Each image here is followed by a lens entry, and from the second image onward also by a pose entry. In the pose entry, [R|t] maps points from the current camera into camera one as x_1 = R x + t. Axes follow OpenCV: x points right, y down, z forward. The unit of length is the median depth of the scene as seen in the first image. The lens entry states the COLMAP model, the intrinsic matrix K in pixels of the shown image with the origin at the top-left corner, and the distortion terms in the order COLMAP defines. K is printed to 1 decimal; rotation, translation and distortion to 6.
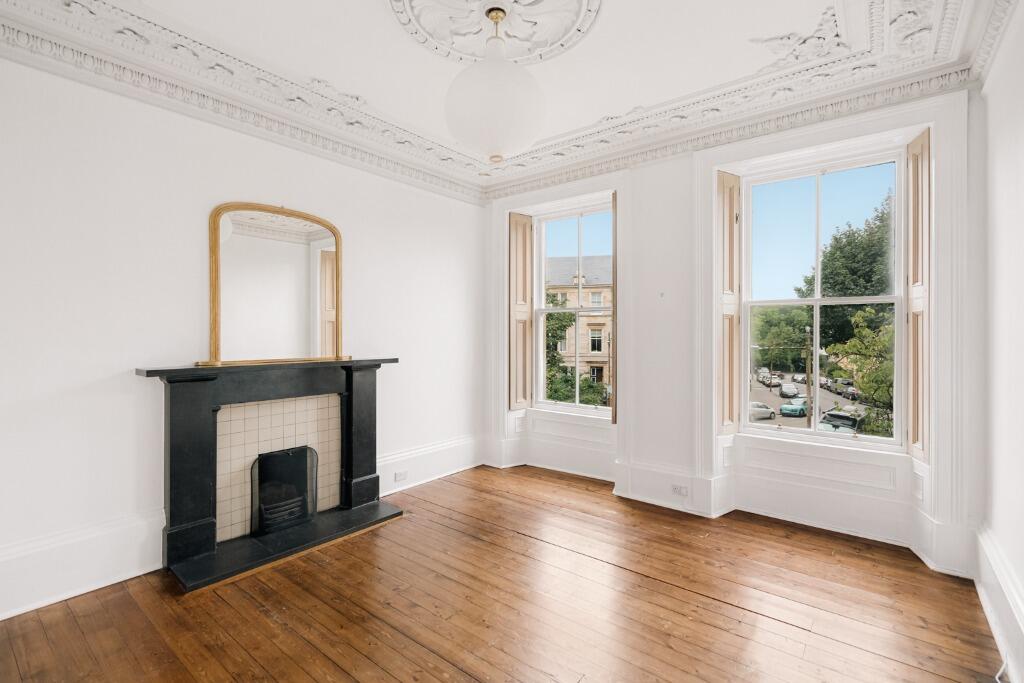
lens RADIAL K [[466.4, 0, 510.5], [0, 466.4, 329.8], [0, 0, 1]] dist [-0.000565, 0.000340]
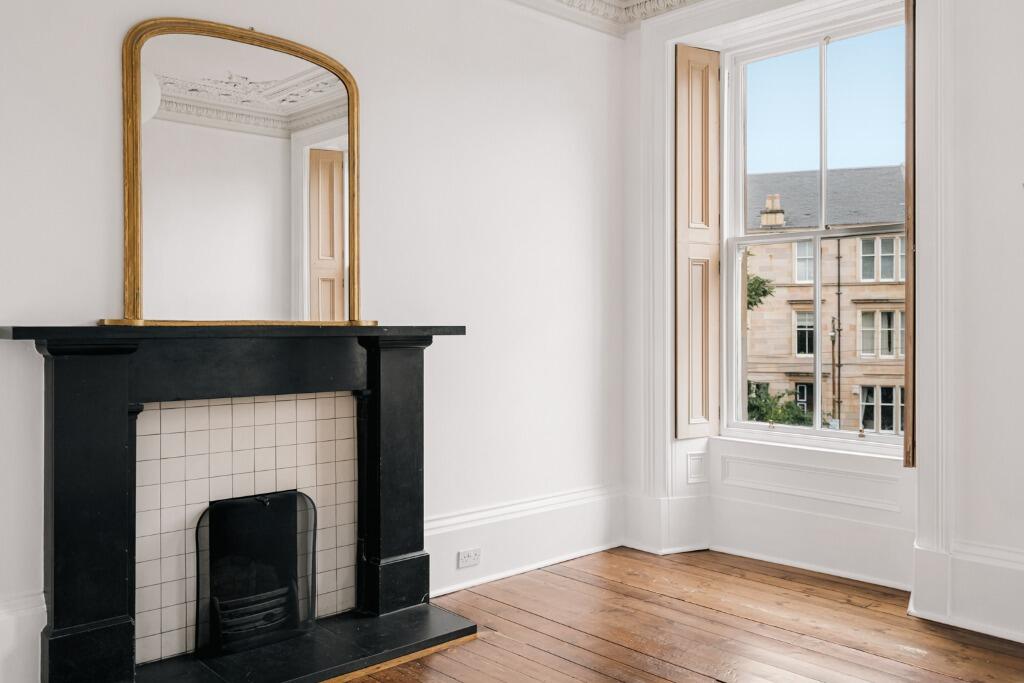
lens RADIAL K [[857.7, 0, 513.0], [0, 857.7, 315.3], [0, 0, 1]] dist [0.006753, 0.003801]
pose [[0.989594, -0.001058, -0.143883, -0.055843], [0.001210, 0.999999, 0.000968, 0.050150], [0.143882, -0.001132, 0.989594, 0.082115]]
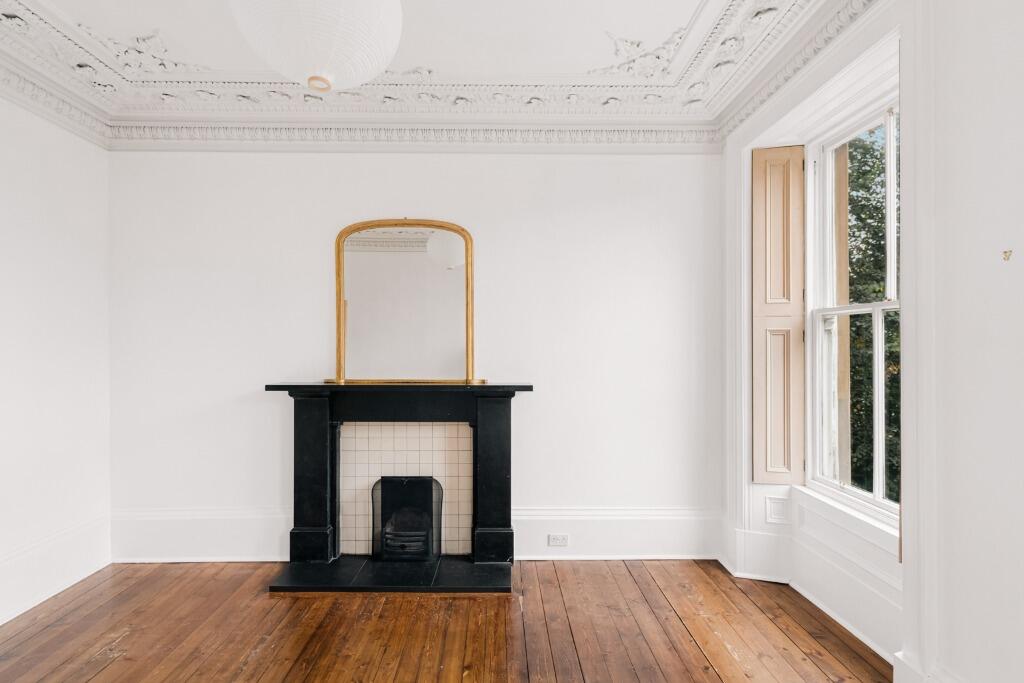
lens RADIAL K [[513.4, 0, 512.0], [0, 513.4, 341.5], [0, 0, 1]] dist [0.004562, 0.000163]
pose [[0.636784, -0.007617, -0.771004, 0.404919], [0.006062, 0.999970, -0.004873, -0.007705], [0.771018, -0.001571, 0.636811, 0.454551]]
